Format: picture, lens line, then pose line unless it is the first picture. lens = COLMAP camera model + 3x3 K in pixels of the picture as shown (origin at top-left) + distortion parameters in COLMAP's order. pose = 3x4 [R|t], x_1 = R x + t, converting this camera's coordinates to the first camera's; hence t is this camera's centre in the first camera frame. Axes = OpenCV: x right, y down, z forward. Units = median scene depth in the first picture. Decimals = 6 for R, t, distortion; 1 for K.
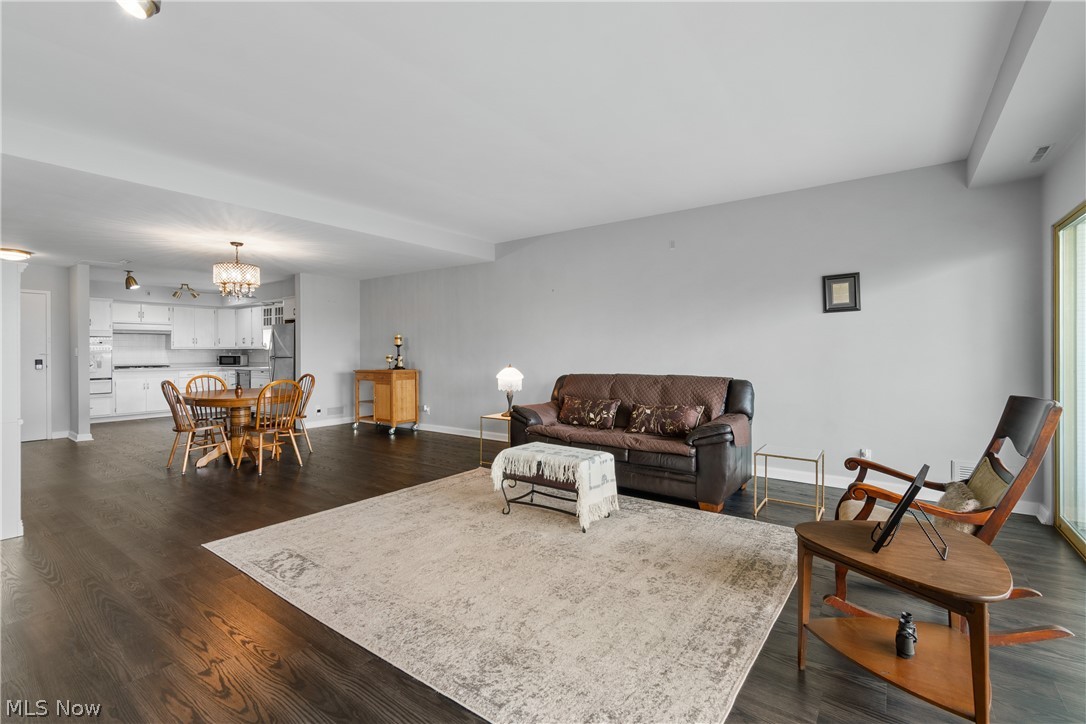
lens RADIAL K [[481.7, 0, 551.1], [0, 481.7, 350.8], [0, 0, 1]] dist [0.002874, -0.002326]
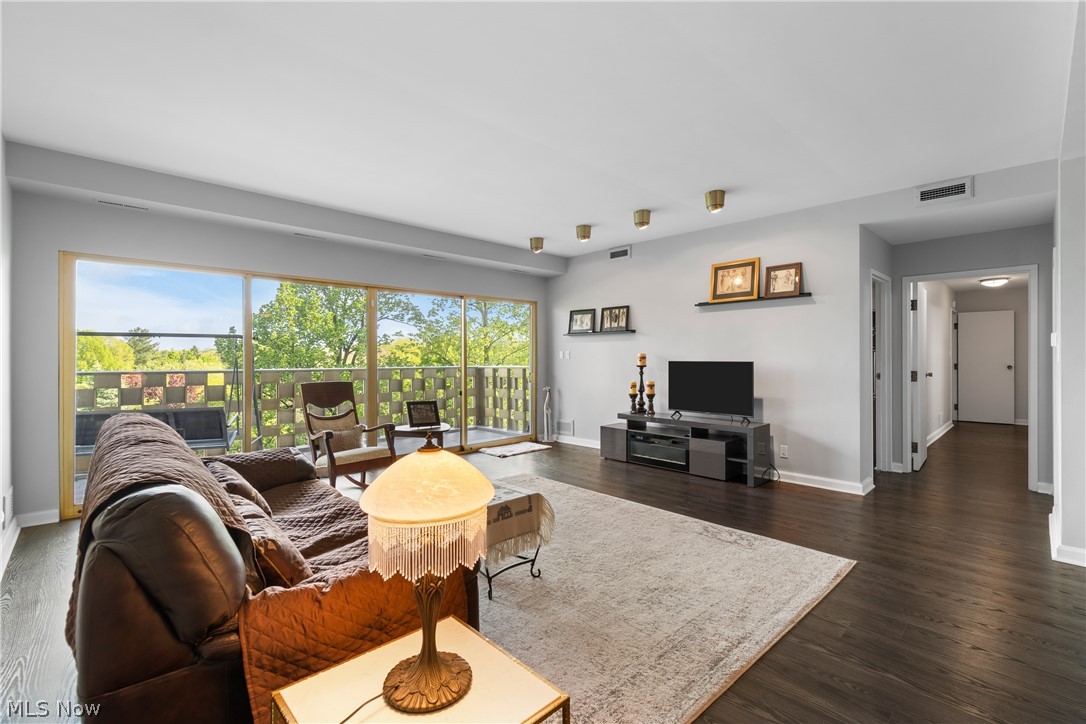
lens RADIAL K [[481.7, 0, 550.0], [0, 481.7, 352.5], [0, 0, 1]] dist [0.002874, -0.002326]
pose [[-0.983345, 0.006848, 0.181619, -0.164589], [0.005616, 0.999958, -0.007298, -0.006024], [-0.181661, -0.006157, -0.983342, 1.123996]]
